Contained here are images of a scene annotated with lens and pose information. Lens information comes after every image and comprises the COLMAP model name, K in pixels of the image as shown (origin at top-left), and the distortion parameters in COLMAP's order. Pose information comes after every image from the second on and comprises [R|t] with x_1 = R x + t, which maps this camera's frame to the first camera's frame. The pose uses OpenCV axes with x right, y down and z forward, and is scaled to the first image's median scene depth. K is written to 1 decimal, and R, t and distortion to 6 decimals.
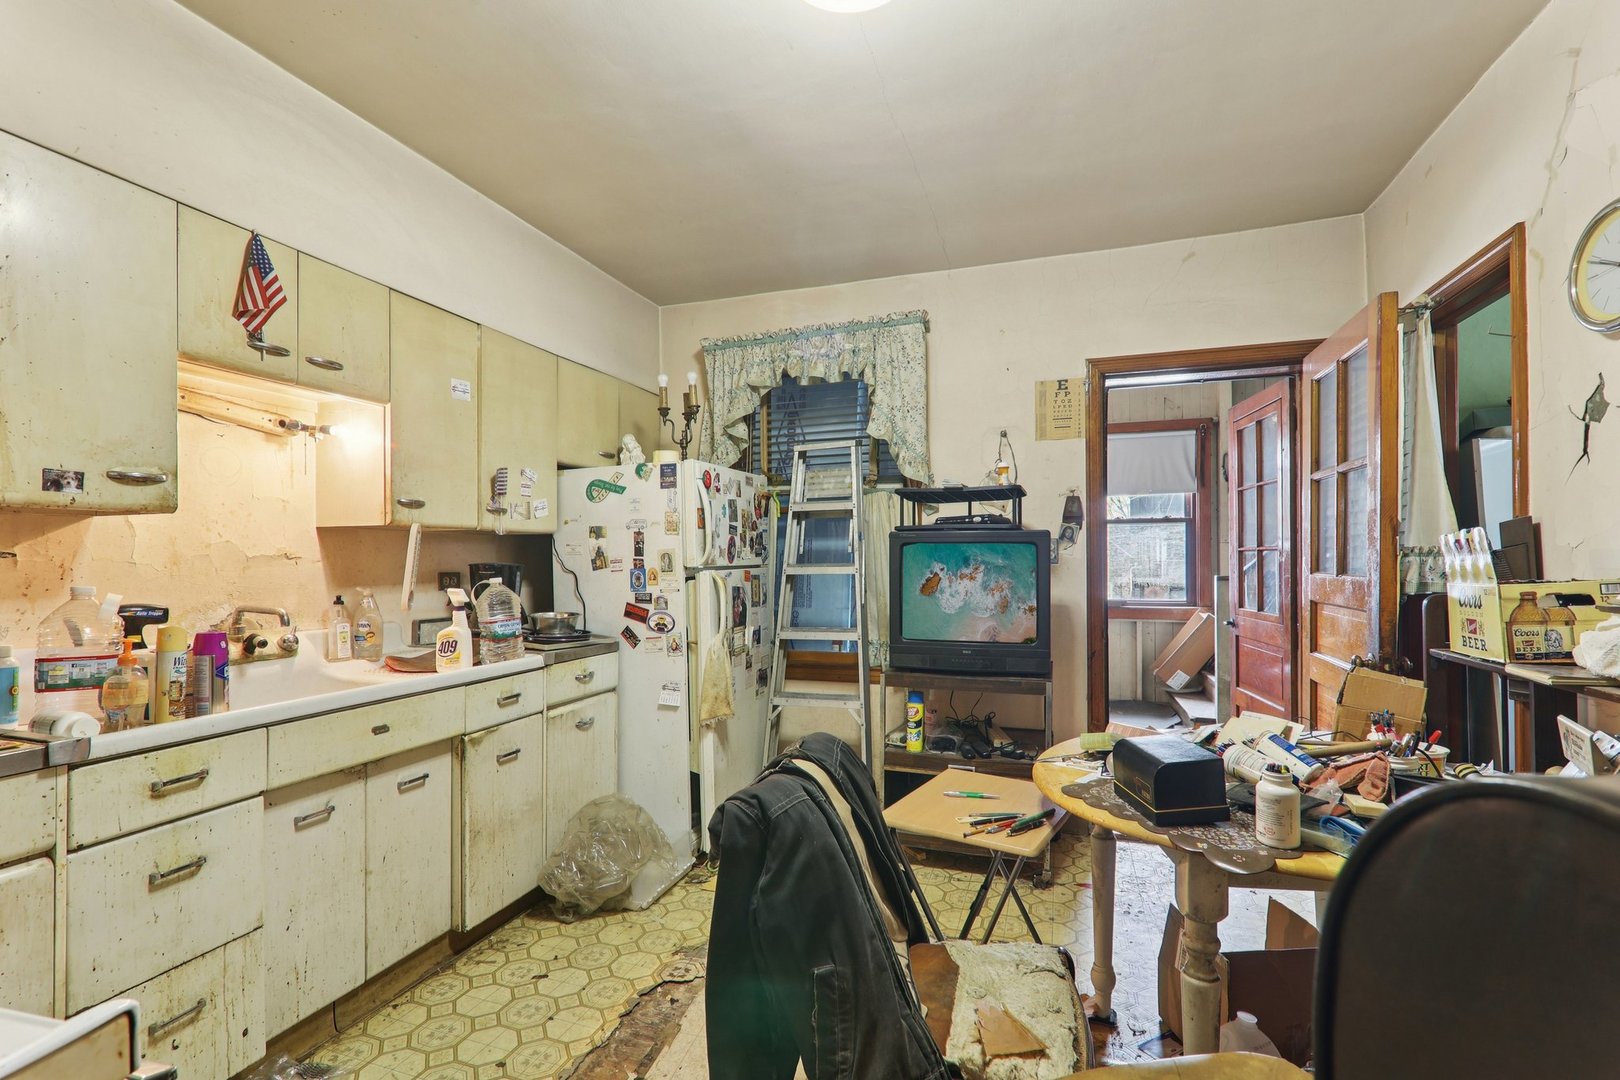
lens RADIAL K [[752.6, 0, 811.6], [0, 752.6, 555.0], [0, 0, 1]] dist [-0.002611, 0.001611]
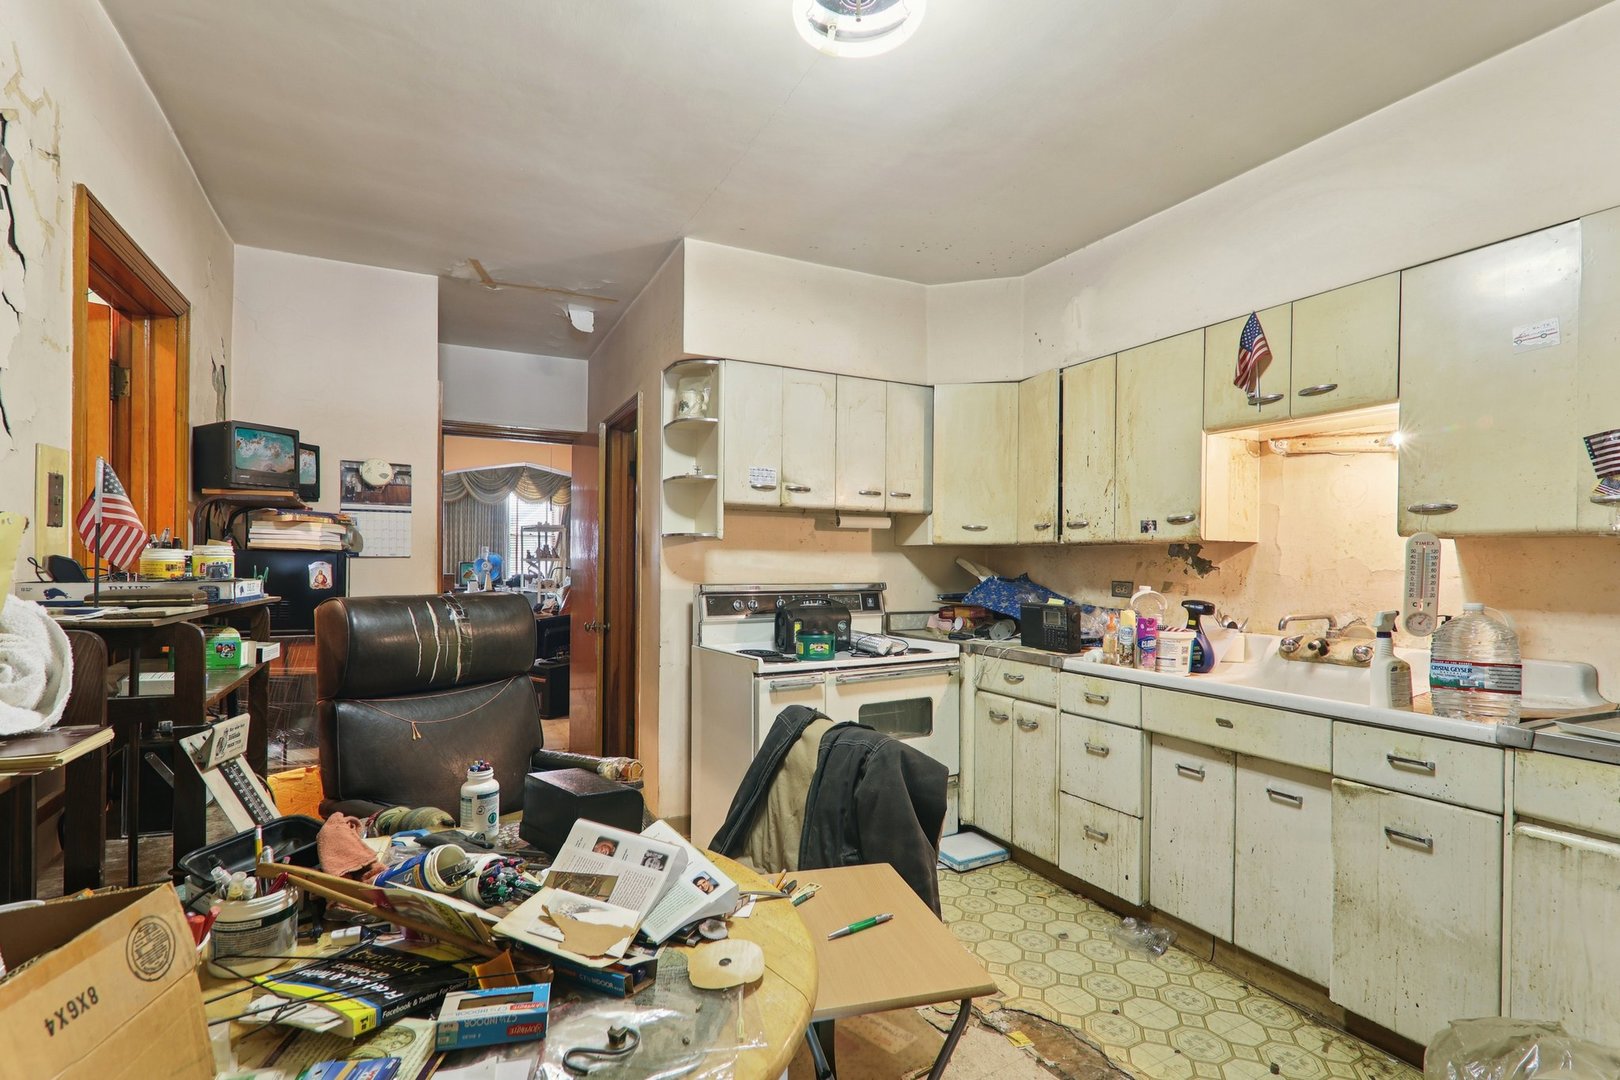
lens RADIAL K [[752.6, 0, 837.7], [0, 752.6, 570.4], [0, 0, 1]] dist [-0.002611, 0.001611]
pose [[-0.677564, 0.002353, -0.735460, 0.455612], [-0.005362, 0.999952, 0.008140, -0.002969], [0.735444, 0.009459, -0.677519, 0.928920]]
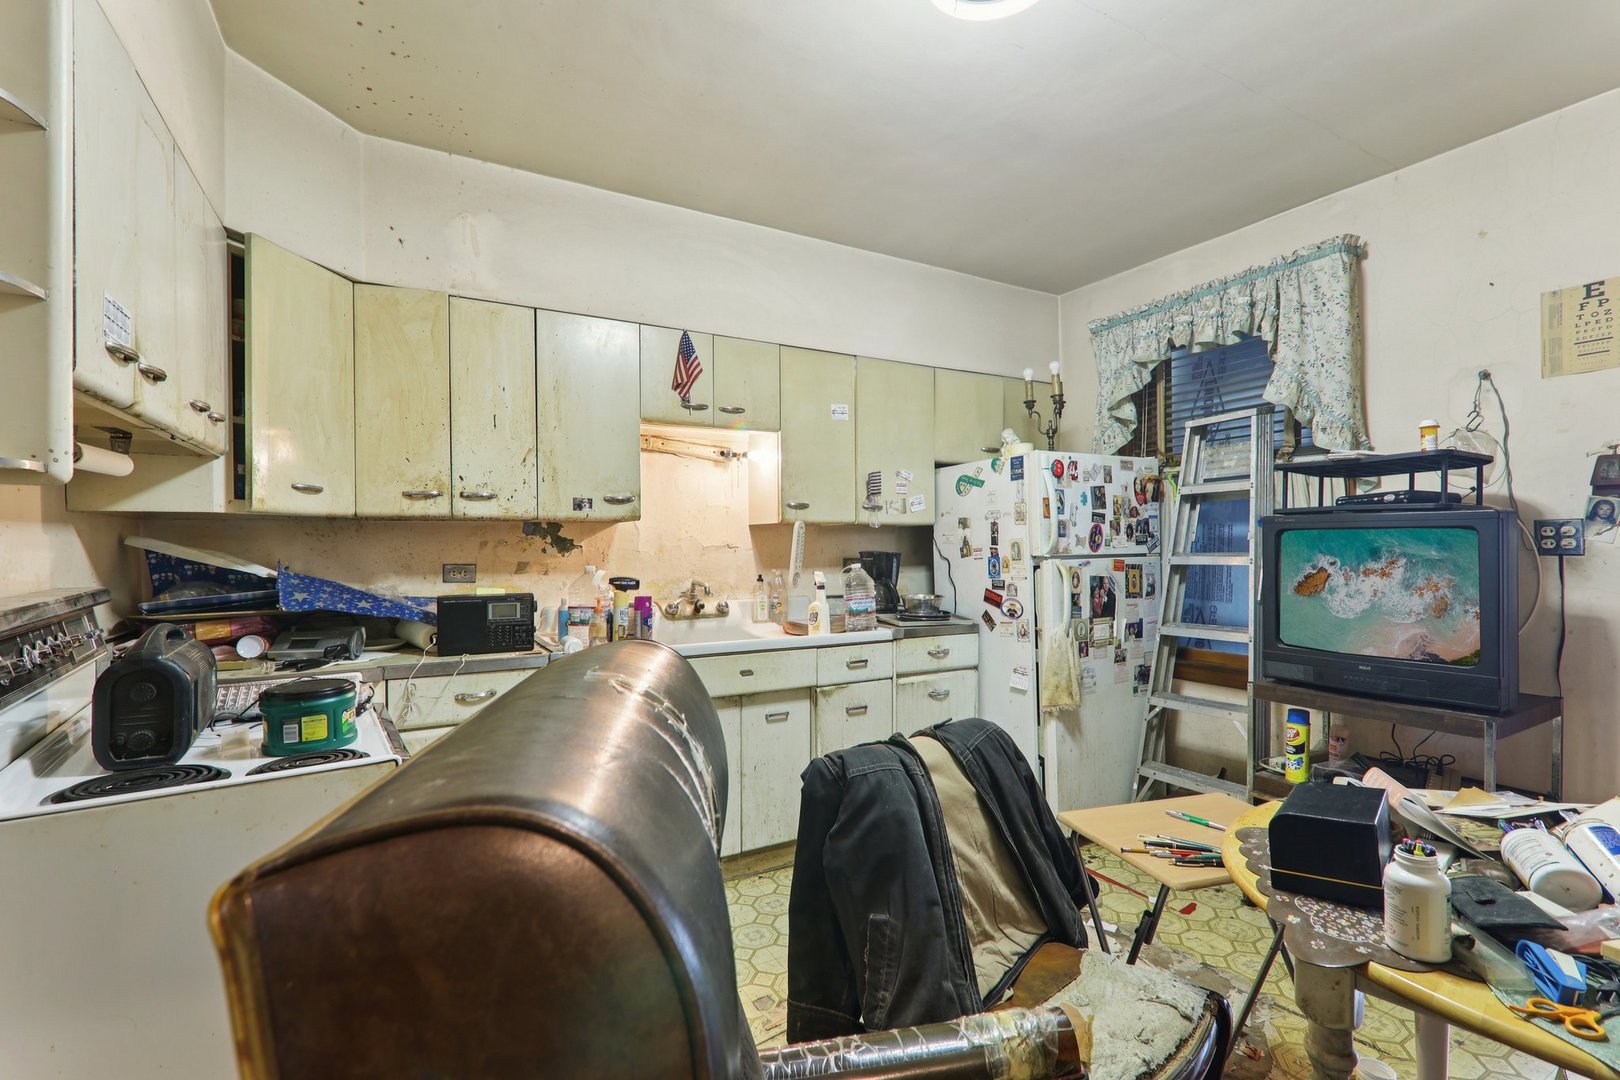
lens RADIAL K [[752.6, 0, 802.4], [0, 752.6, 542.9], [0, 0, 1]] dist [-0.002611, 0.001611]
pose [[0.744563, -0.001542, -0.667550, 0.296607], [0.005817, 0.999974, 0.004178, -0.008032], [0.667526, -0.006994, 0.744553, 0.028008]]
